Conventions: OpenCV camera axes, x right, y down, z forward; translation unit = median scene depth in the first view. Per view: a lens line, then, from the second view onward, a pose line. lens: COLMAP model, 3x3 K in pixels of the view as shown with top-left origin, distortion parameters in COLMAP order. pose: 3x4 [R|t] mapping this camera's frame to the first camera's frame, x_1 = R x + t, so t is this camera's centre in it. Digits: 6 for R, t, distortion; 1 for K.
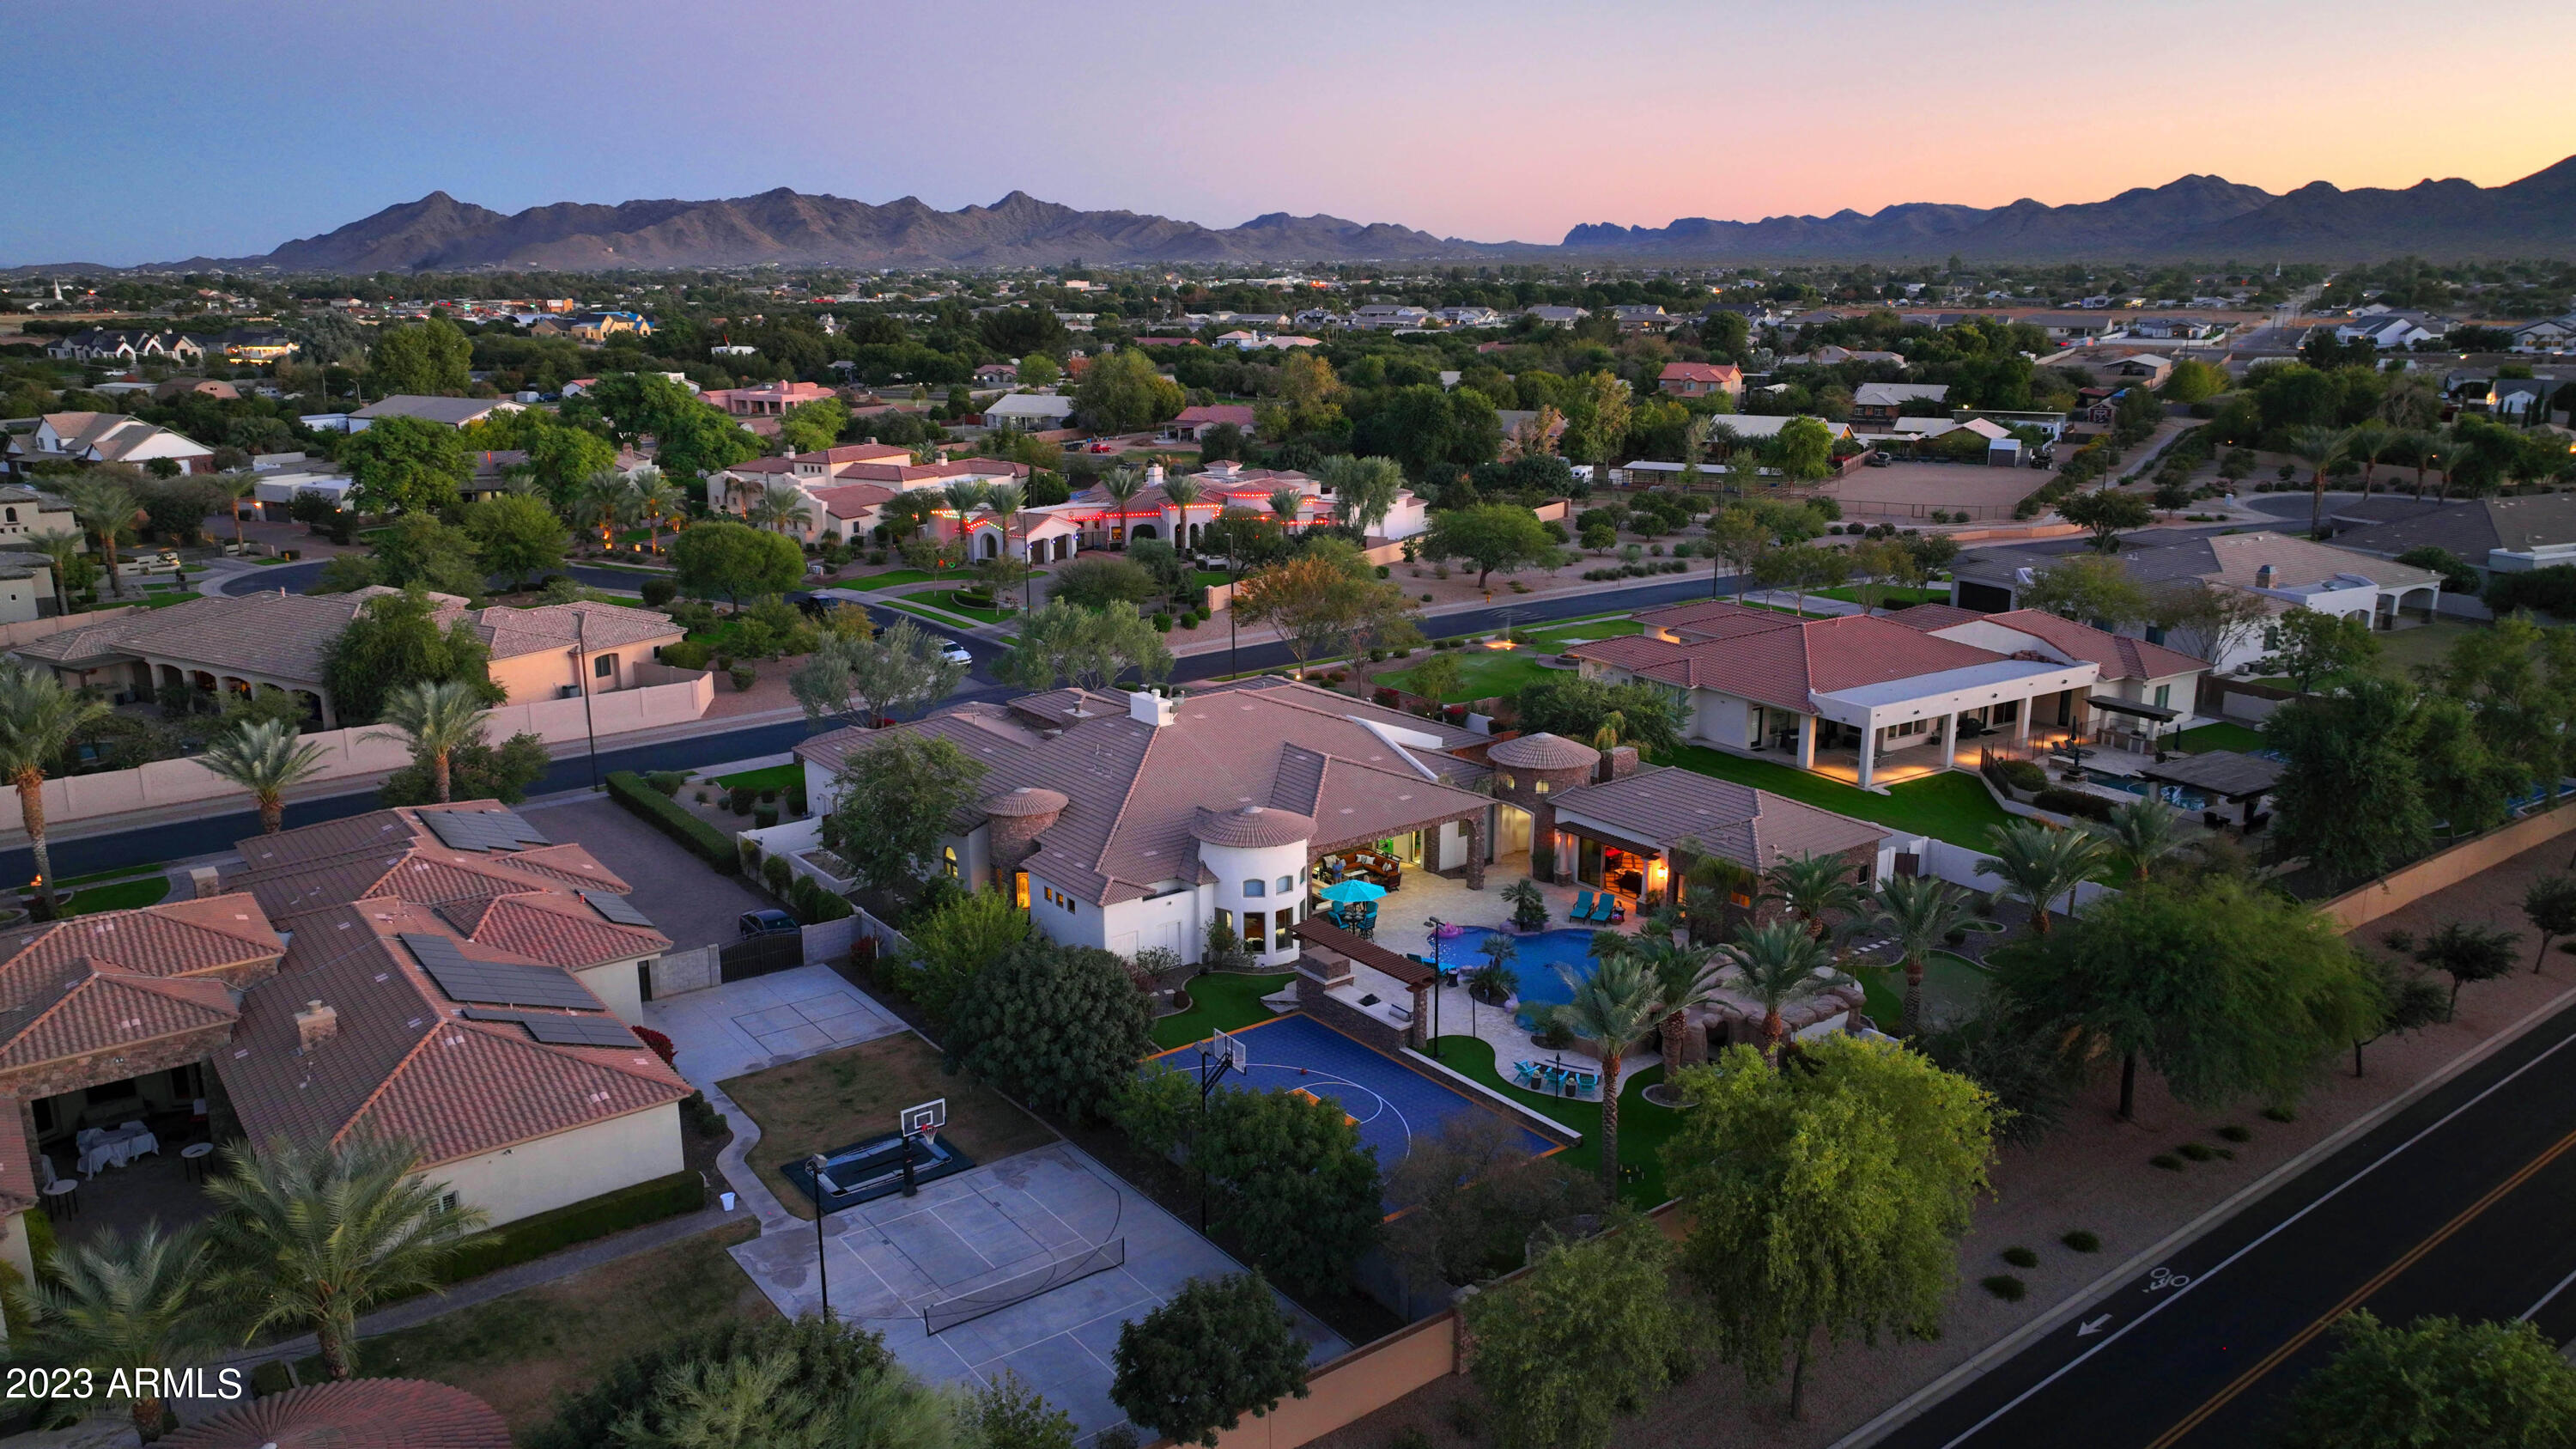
lens RADIAL K [[1814.2, 0, 1282.0], [0, 1814.2, 724.7], [0, 0, 1]] dist [-0.003214, 0.003440]
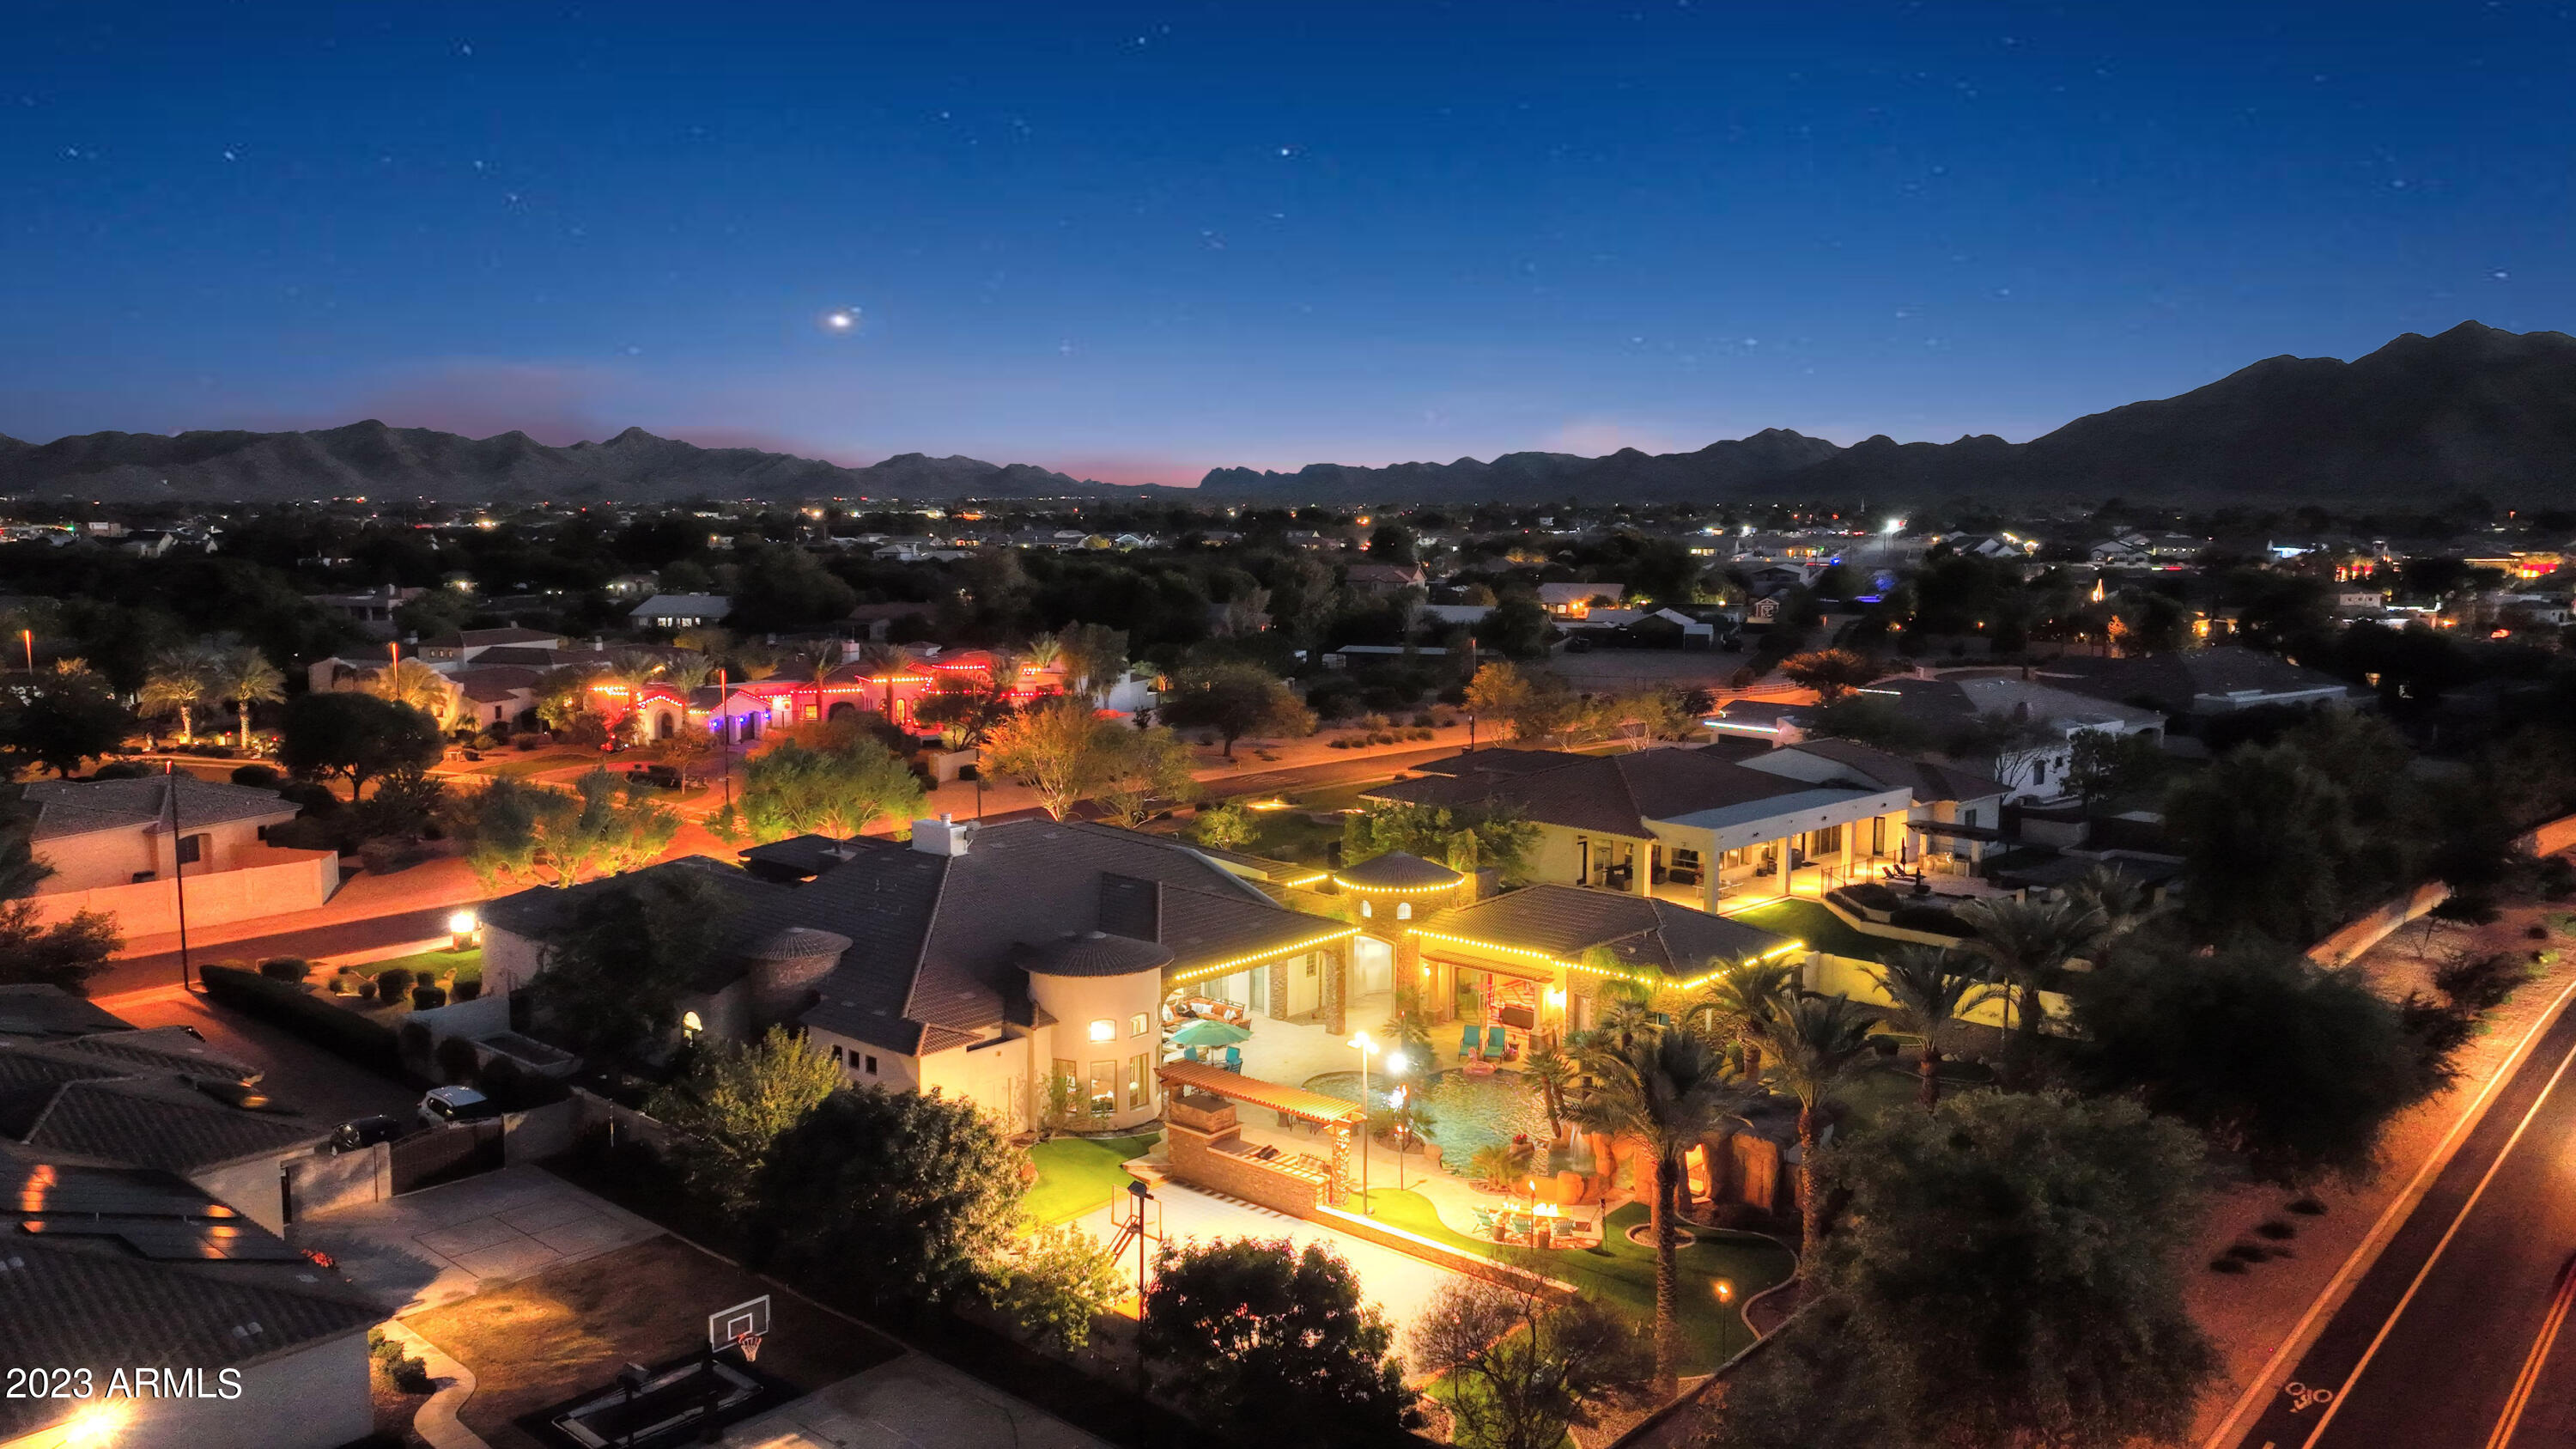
lens RADIAL K [[1846.4, 0, 1303.6], [0, 1846.4, 725.1], [0, 0, 1]] dist [0.004362, -0.004317]
pose [[0.979029, -0.017776, 0.202943, -0.061122], [0.044112, 0.991050, -0.125995, 0.041854], [-0.198887, 0.132305, 0.971051, 0.108879]]
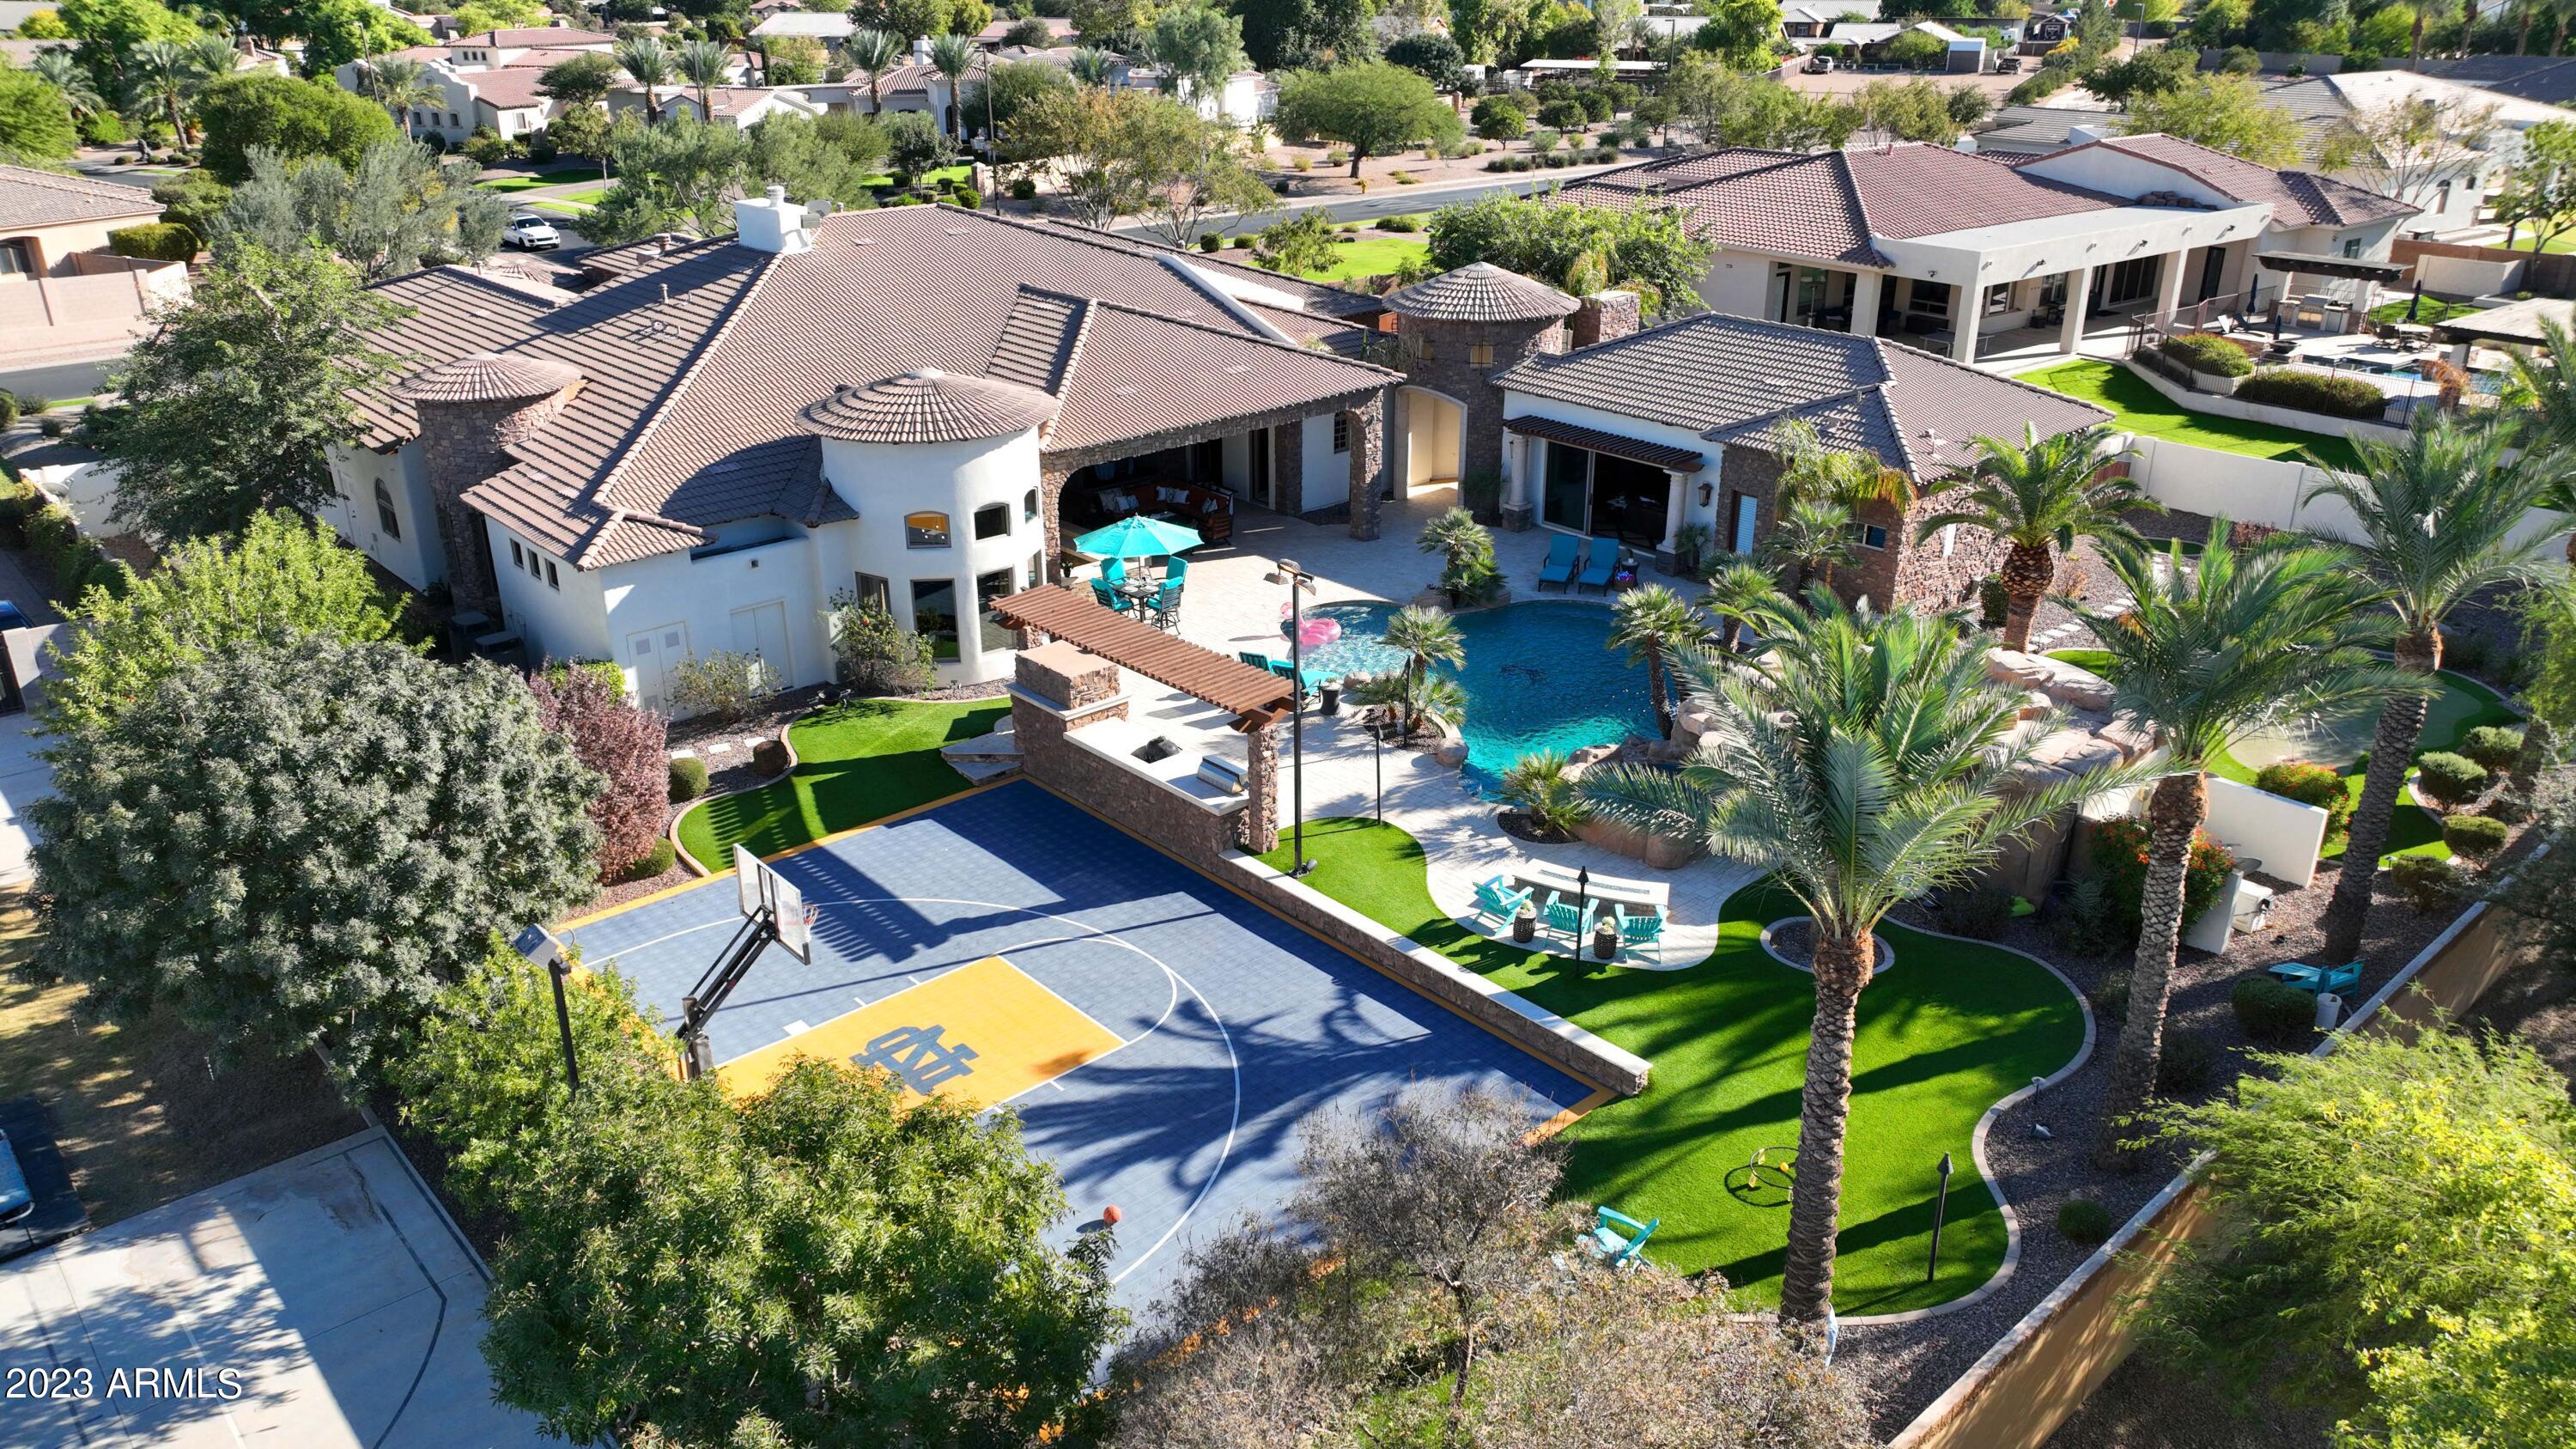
lens RADIAL K [[1814.2, 0, 1282.0], [0, 1814.2, 724.7], [0, 0, 1]] dist [-0.003214, 0.003440]
pose [[0.996951, -0.030200, 0.071943, 0.028869], [0.018769, 0.987804, 0.154566, 0.045132], [-0.075734, -0.152744, 0.985360, 0.329849]]
